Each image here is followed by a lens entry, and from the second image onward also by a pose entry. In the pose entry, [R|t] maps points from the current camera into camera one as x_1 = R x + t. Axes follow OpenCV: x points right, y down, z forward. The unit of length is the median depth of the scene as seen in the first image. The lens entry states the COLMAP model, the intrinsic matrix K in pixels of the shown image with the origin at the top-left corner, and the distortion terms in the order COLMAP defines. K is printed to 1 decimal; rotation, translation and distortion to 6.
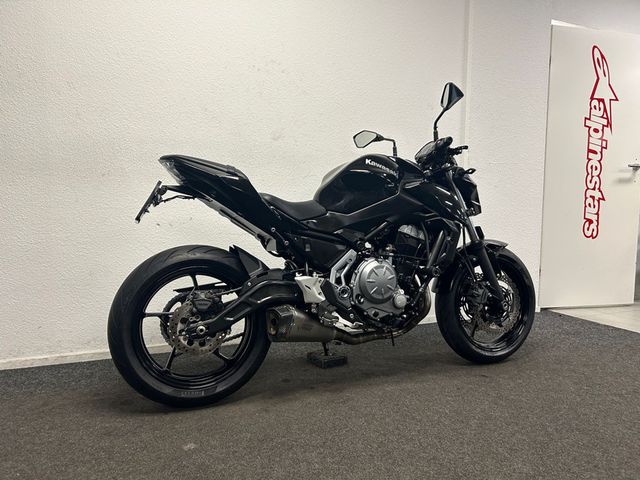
lens RADIAL K [[492.2, 0, 328.7], [0, 492.2, 236.5], [0, 0, 1]] dist [0.037052, -0.039950]
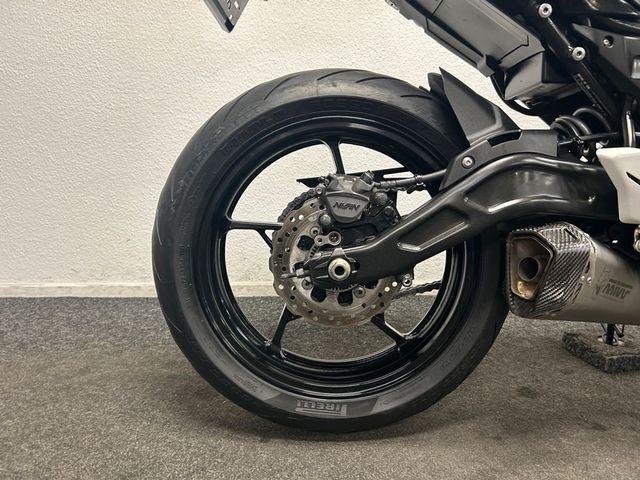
lens RADIAL K [[492.2, 0, 323.0], [0, 492.2, 238.0], [0, 0, 1]] dist [0.037052, -0.039950]
pose [[0.926614, 0.071129, -0.369226, -0.108288], [-0.023673, 0.991032, 0.131508, 0.097497], [0.375269, -0.113117, 0.919988, 0.546430]]
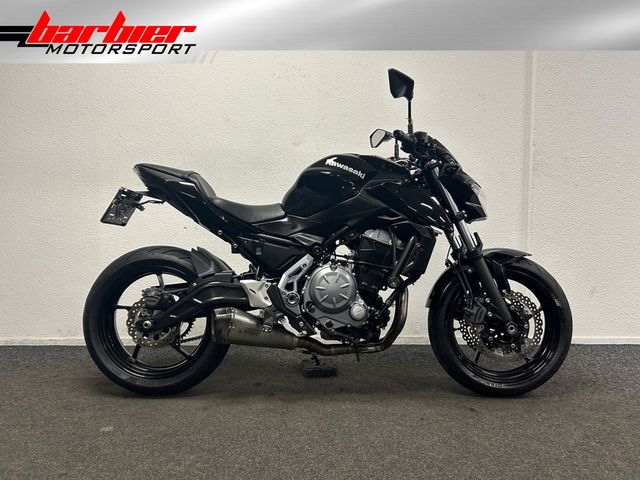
lens RADIAL K [[492.2, 0, 324.1], [0, 492.2, 236.9], [0, 0, 1]] dist [0.037052, -0.039950]
pose [[0.919602, 0.013958, -0.392603, 0.448987], [-0.019986, 0.999737, -0.011271, 0.002548], [0.392342, 0.018212, 0.919639, 0.133806]]
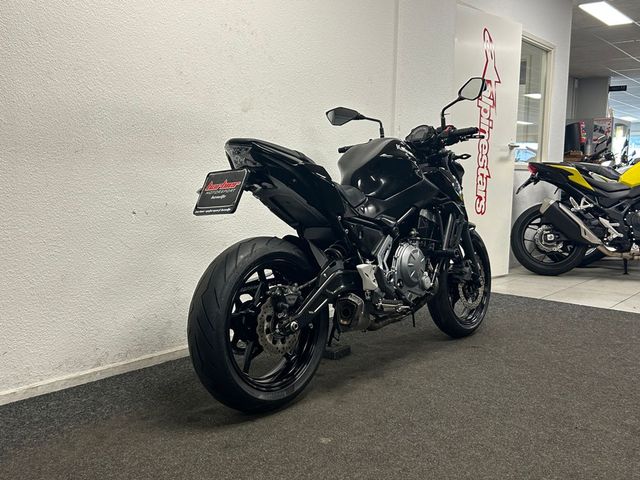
lens RADIAL K [[644.2, 0, 341.7], [0, 644.2, 234.6], [0, 0, 1]] dist [0.024067, 0.000000]
pose [[0.886306, -0.037571, 0.461574, -0.644546], [0.019733, 0.998862, 0.043414, -0.033685], [-0.462680, -0.029370, 0.886039, -0.120768]]
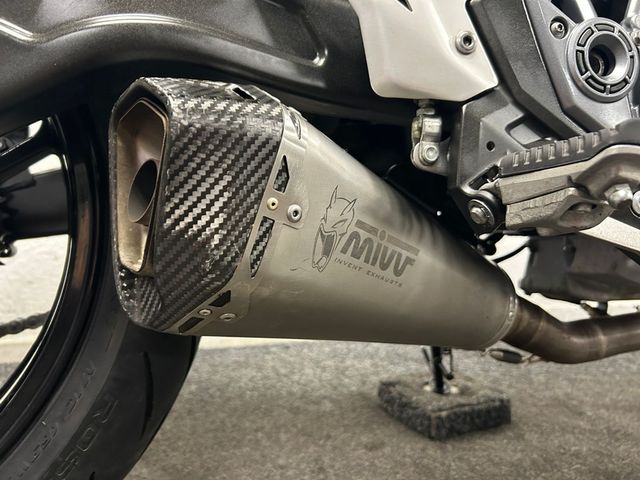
lens RADIAL K [[510.3, 0, 322.2], [0, 510.3, 243.0], [0, 0, 1]] dist [-0.010589, -0.003185]
pose [[0.988938, 0.005241, -0.148235, -0.037018], [-0.005546, 0.999983, -0.001645, 0.173039], [0.148224, 0.002448, 0.988951, 0.786898]]
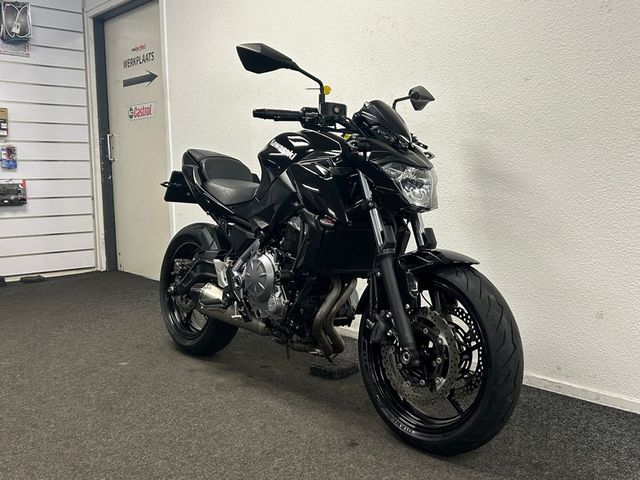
lens RADIAL K [[664.2, 0, 319.3], [0, 664.2, 240.3], [0, 0, 1]] dist [0.054092, 0.000000]
pose [[0.286605, 0.086785, -0.954110, 1.268366], [-0.053978, 0.995770, 0.074360, -0.070702], [0.956527, 0.030189, 0.290077, 0.748144]]
